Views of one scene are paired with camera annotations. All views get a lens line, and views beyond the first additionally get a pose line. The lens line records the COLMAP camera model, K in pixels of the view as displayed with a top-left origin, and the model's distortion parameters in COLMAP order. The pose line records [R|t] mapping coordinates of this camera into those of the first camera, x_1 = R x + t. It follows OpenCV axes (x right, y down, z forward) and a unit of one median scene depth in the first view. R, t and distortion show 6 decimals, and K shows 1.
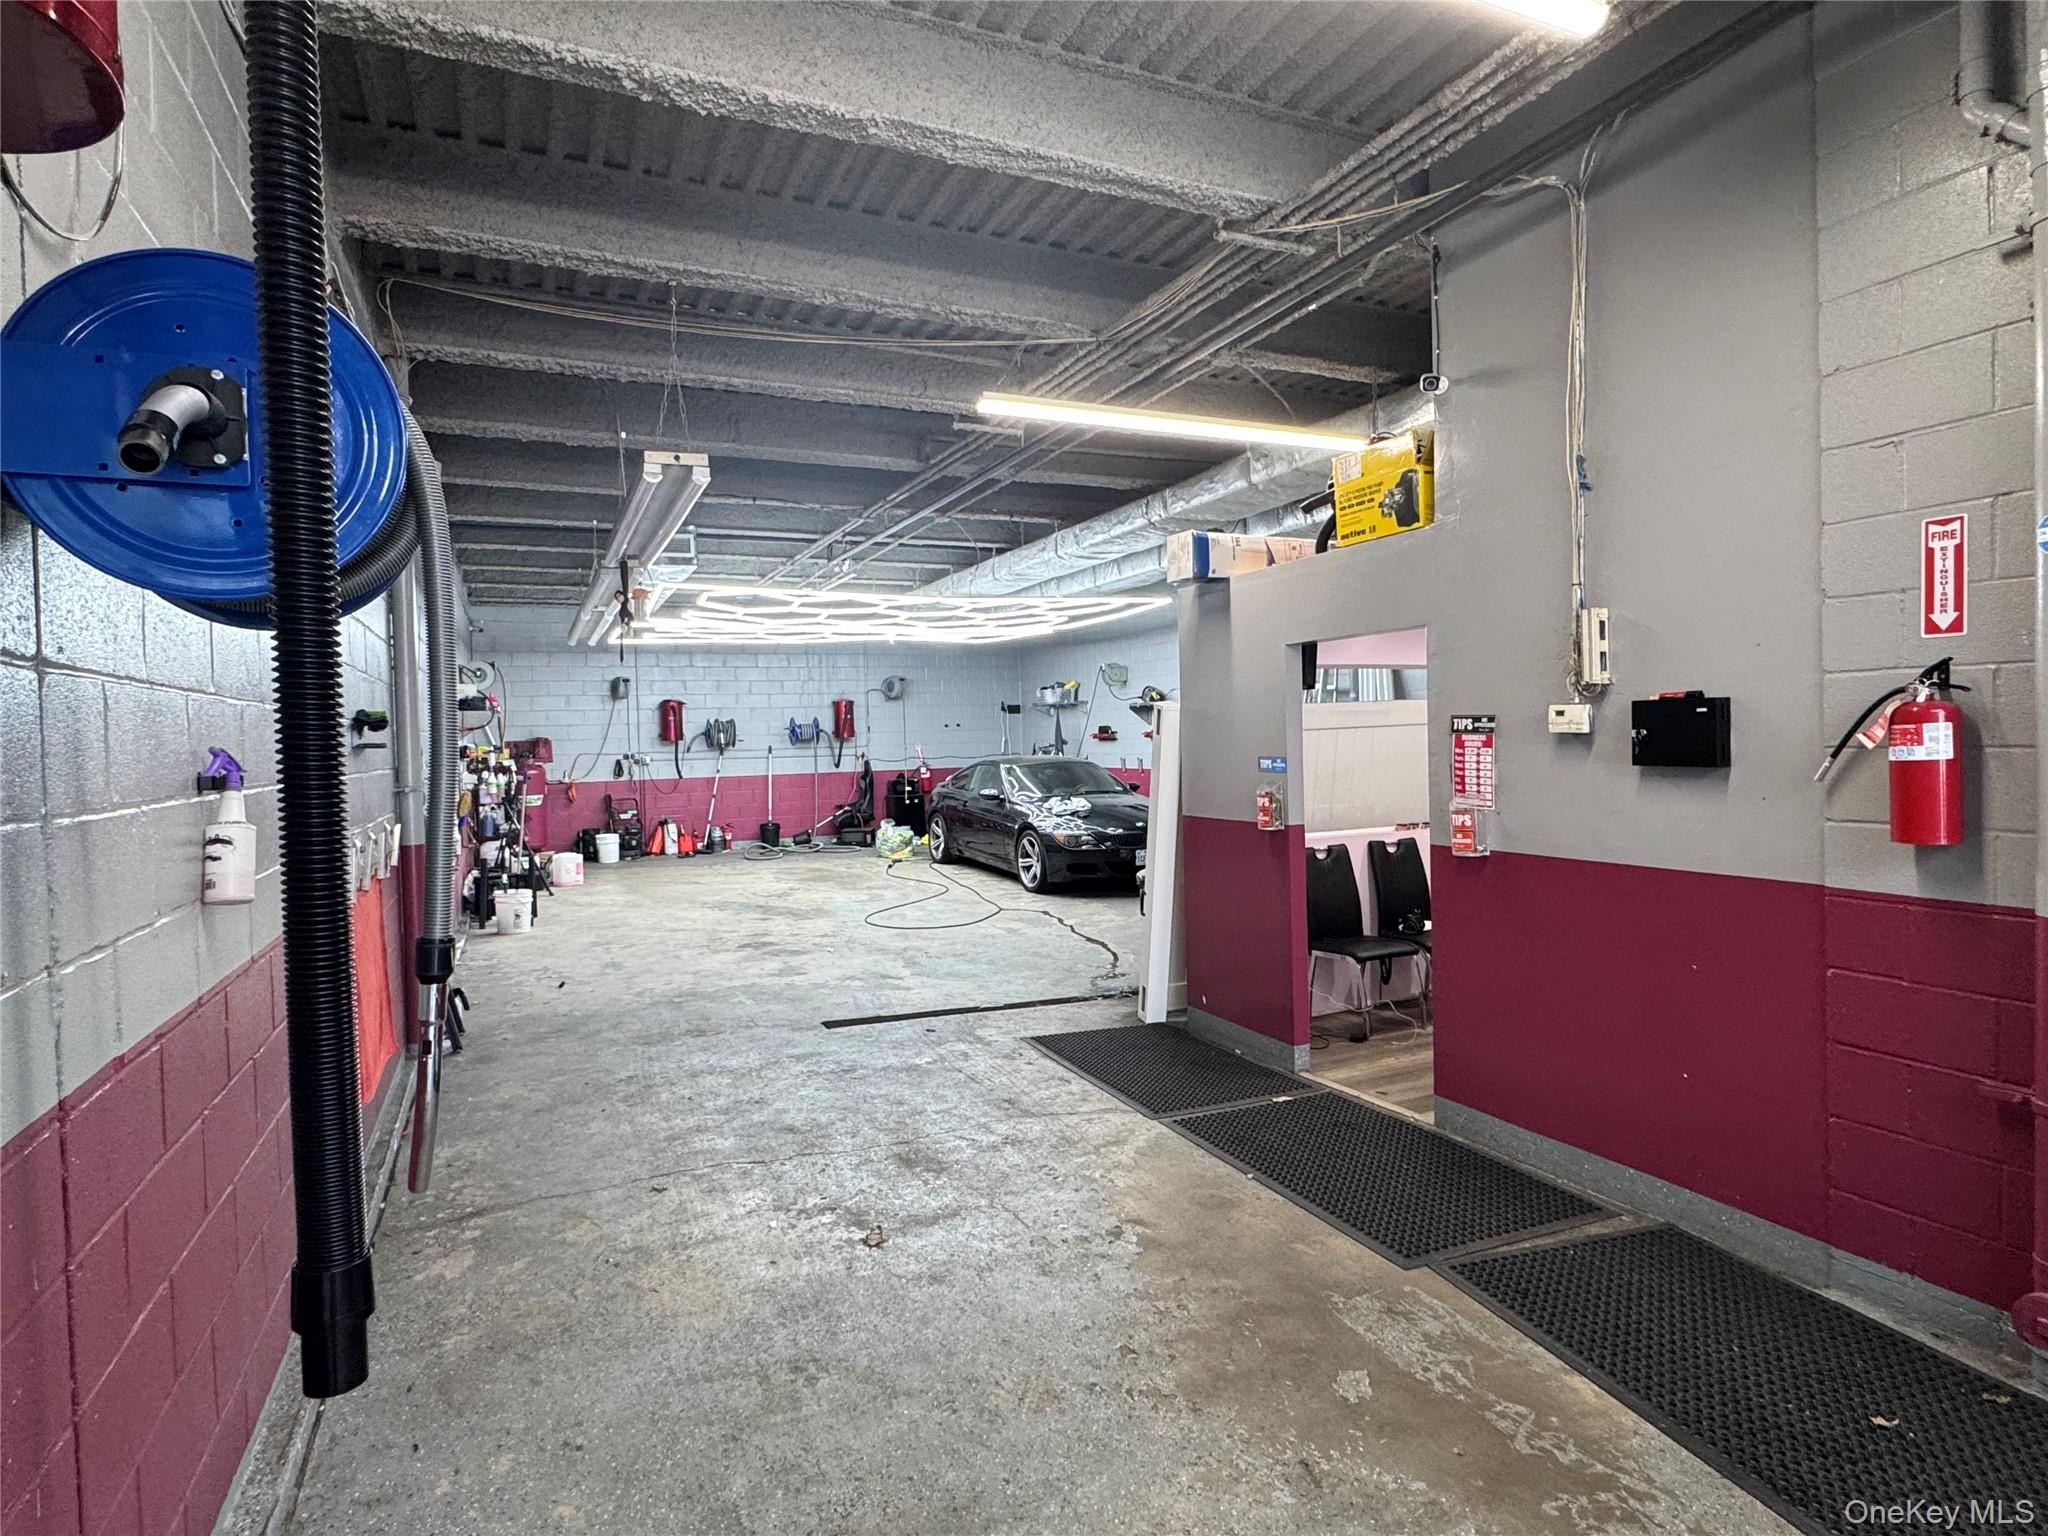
lens RADIAL K [[1132.0, 0, 1021.4], [0, 1132.0, 762.0], [0, 0, 1]] dist [0.002444, -0.000231]
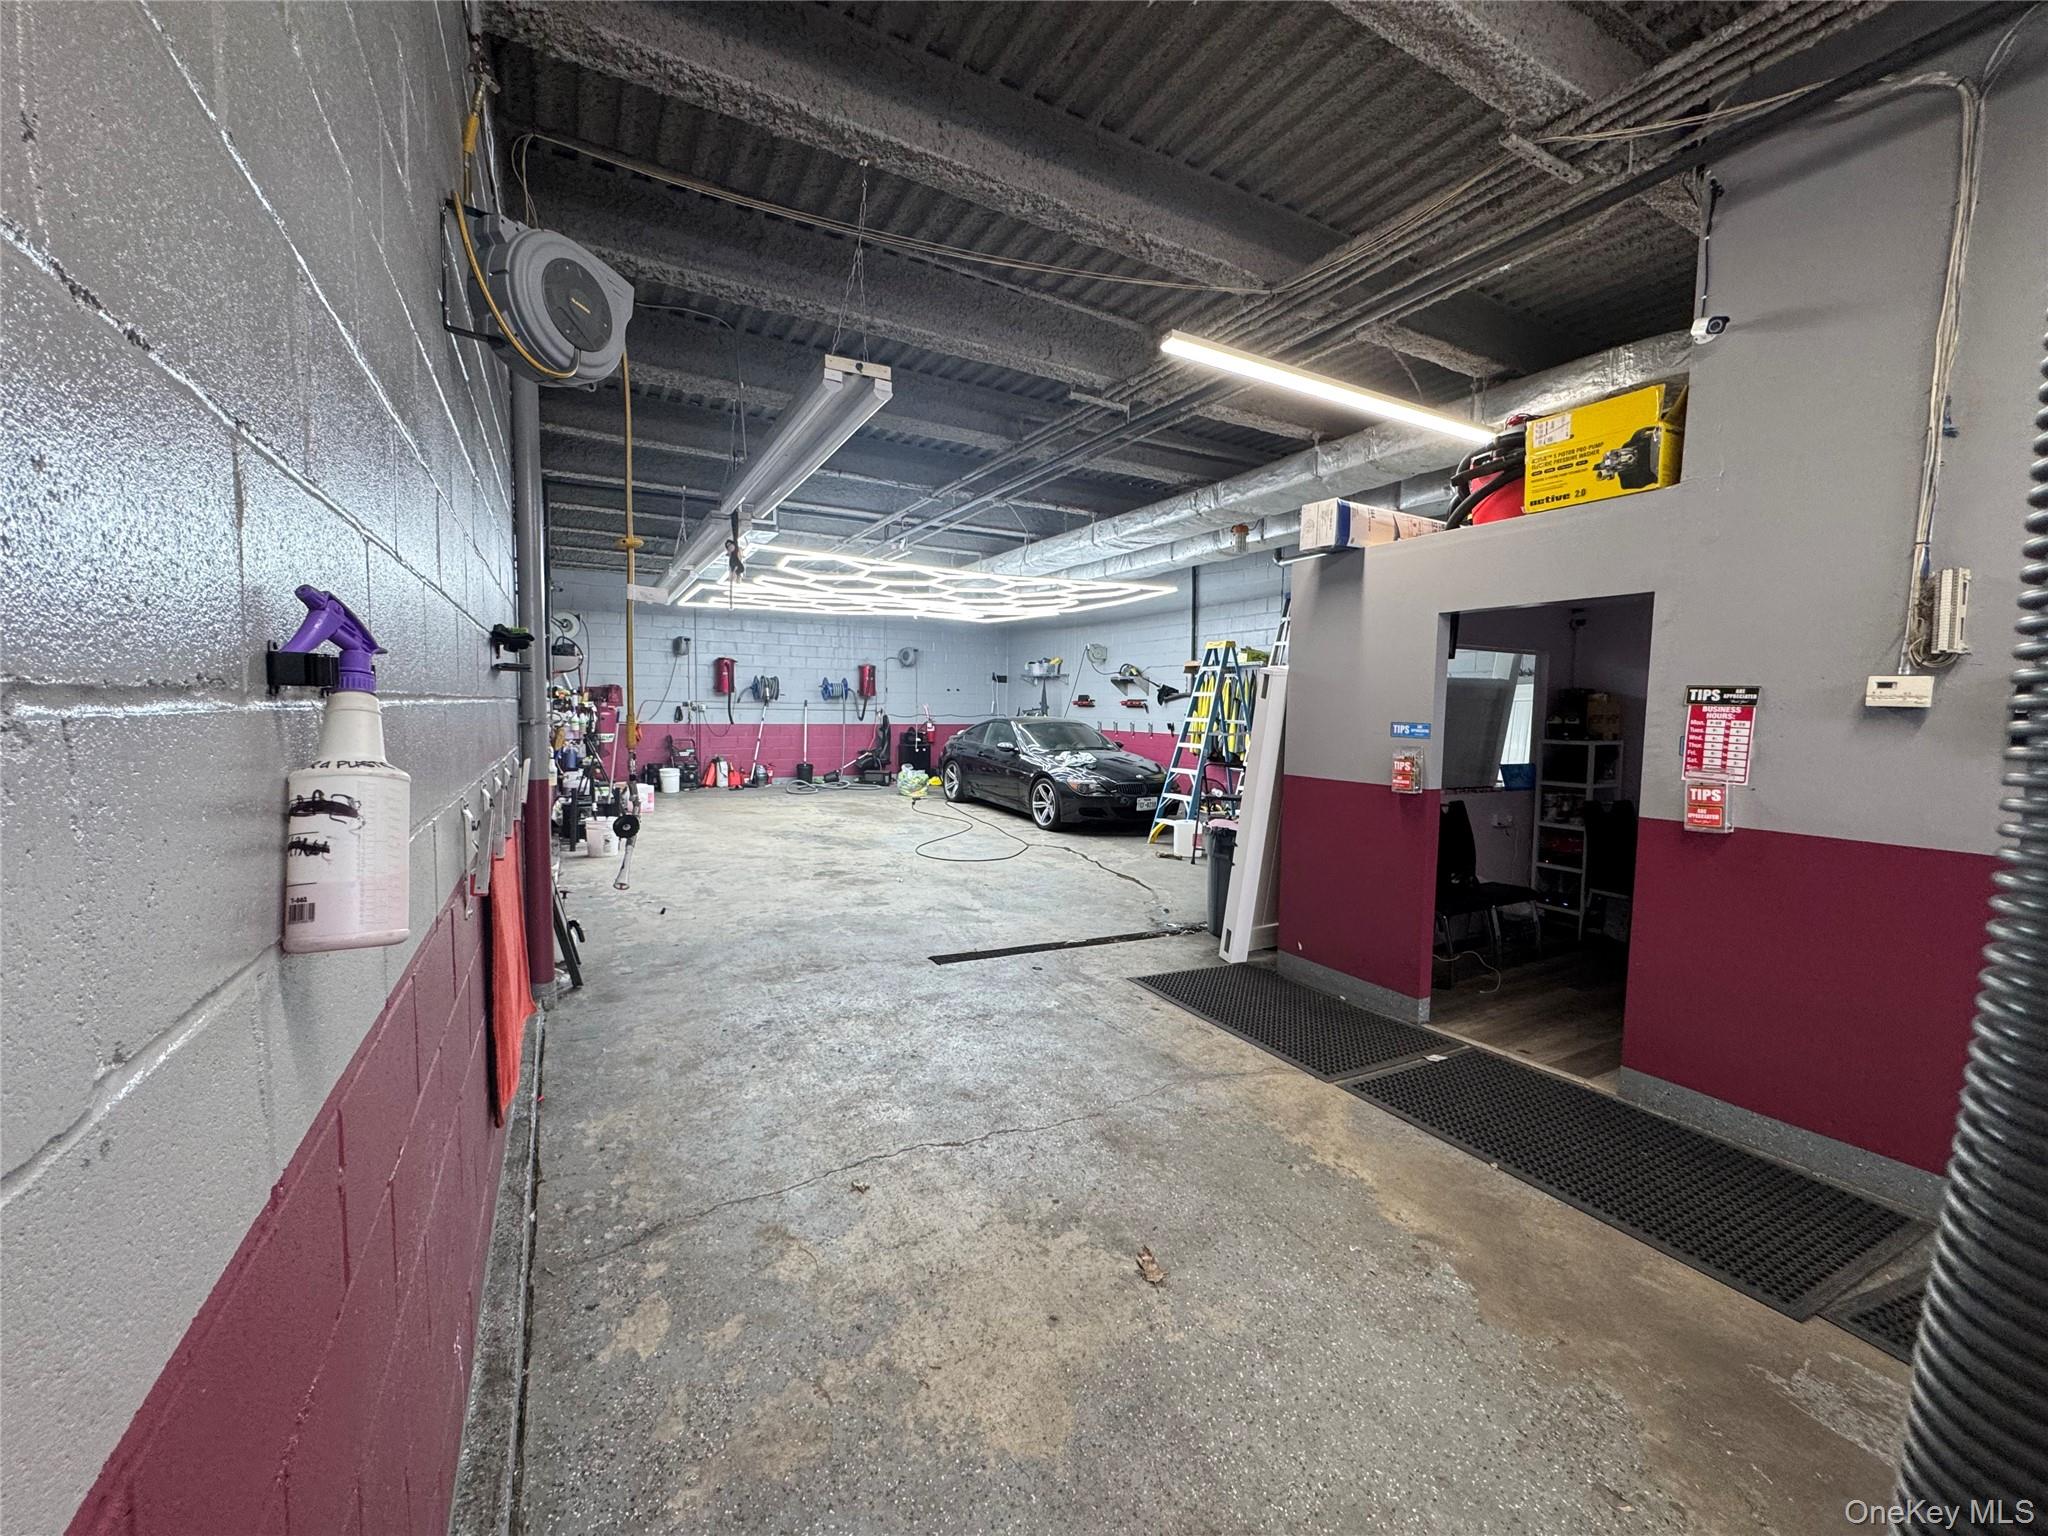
lens RADIAL K [[824.1, 0, 1020.3], [0, 824.1, 767.0], [0, 0, 1]] dist [-0.000017, 0.000178]
pose [[0.995437, 0.034335, 0.089030, -0.191217], [-0.038886, 0.997997, 0.049889, 0.011637], [-0.087139, -0.053124, 0.994779, 0.269509]]
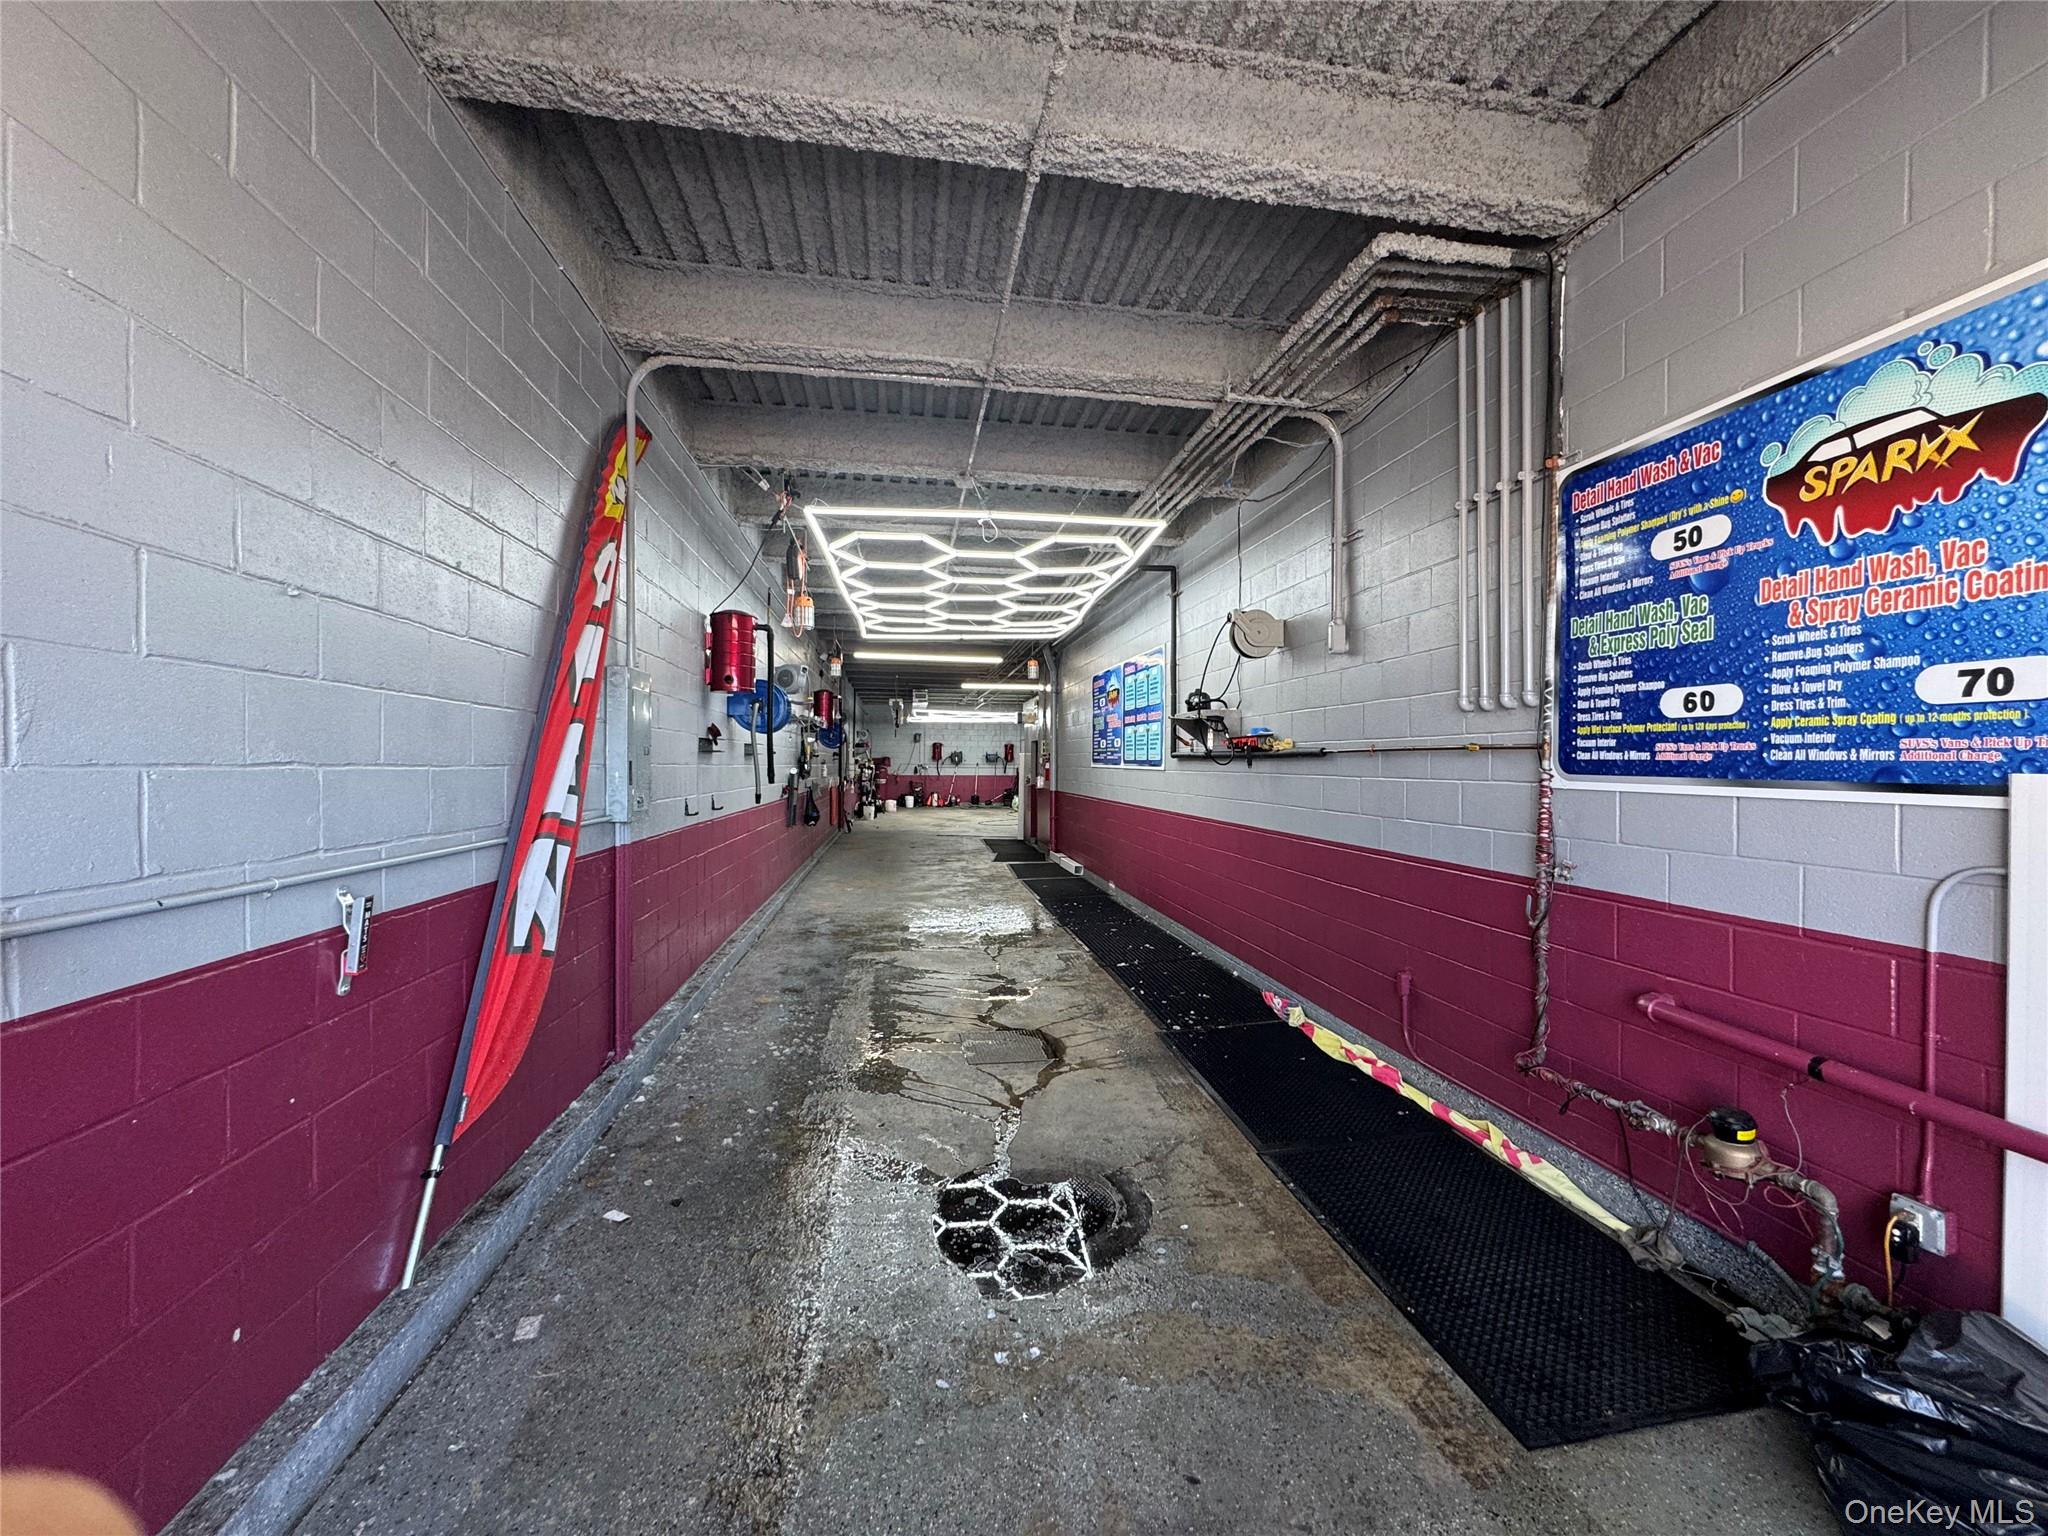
lens RADIAL K [[824.1, 0, 1026.3], [0, 824.1, 767.2], [0, 0, 1]] dist [-0.000017, 0.000178]
pose [[0.964051, 0.033348, -0.263618, 0.906779], [-0.036220, 0.999326, -0.006043, 0.002927], [0.263239, 0.015374, 0.964608, -1.734151]]
